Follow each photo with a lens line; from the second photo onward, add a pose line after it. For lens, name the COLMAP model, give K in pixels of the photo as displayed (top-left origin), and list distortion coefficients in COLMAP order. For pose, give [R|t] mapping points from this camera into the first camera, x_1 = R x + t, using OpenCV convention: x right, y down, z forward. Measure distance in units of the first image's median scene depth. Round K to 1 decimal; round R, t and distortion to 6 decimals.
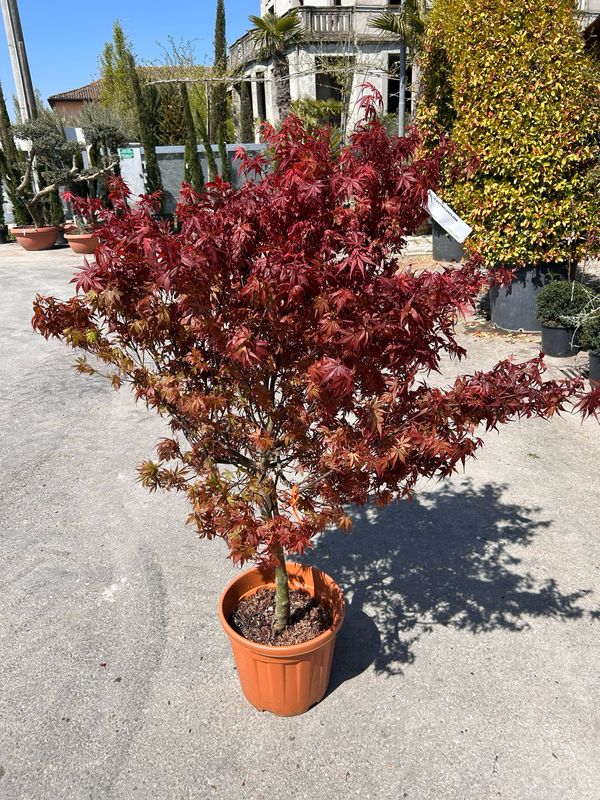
lens RADIAL K [[607.5, 0, 288.6], [0, 607.5, 396.7], [0, 0, 1]] dist [0.064098, -0.074360]
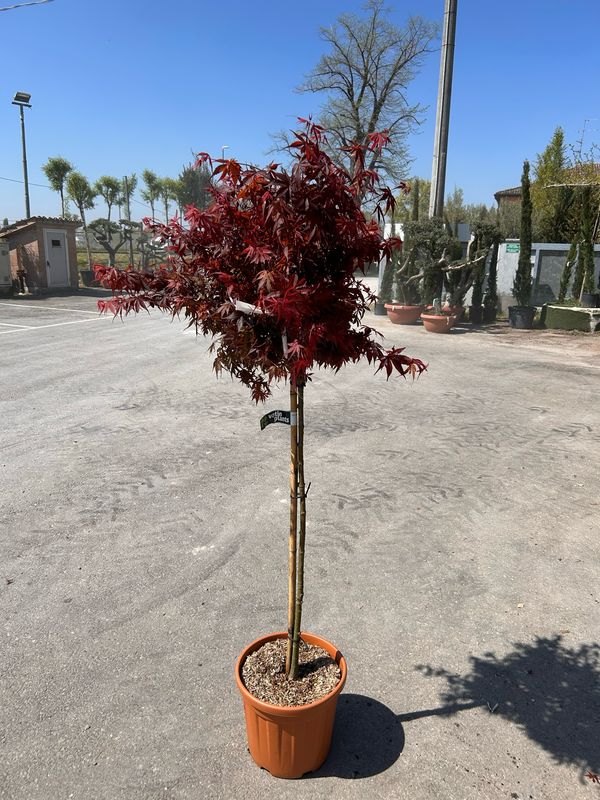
lens RADIAL K [[607.5, 0, 288.6], [0, 607.5, 396.7], [0, 0, 1]] dist [0.064098, -0.074360]
pose [[0.779760, 0.203468, -0.592094, 0.144502], [-0.277830, 0.959955, -0.036009, -0.006875], [0.561057, 0.192579, 0.805064, -0.022314]]
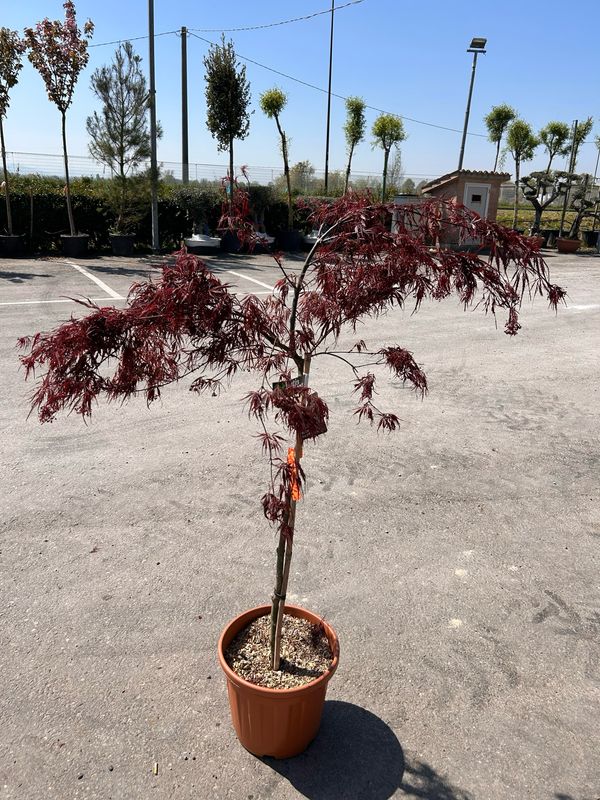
lens RADIAL K [[607.5, 0, 288.6], [0, 607.5, 396.7], [0, 0, 1]] dist [0.064098, -0.074360]
pose [[0.184417, 0.355188, -0.916423, 0.128191], [-0.397171, 0.879825, 0.261079, -0.061173], [0.899025, 0.315830, 0.303325, 0.126721]]
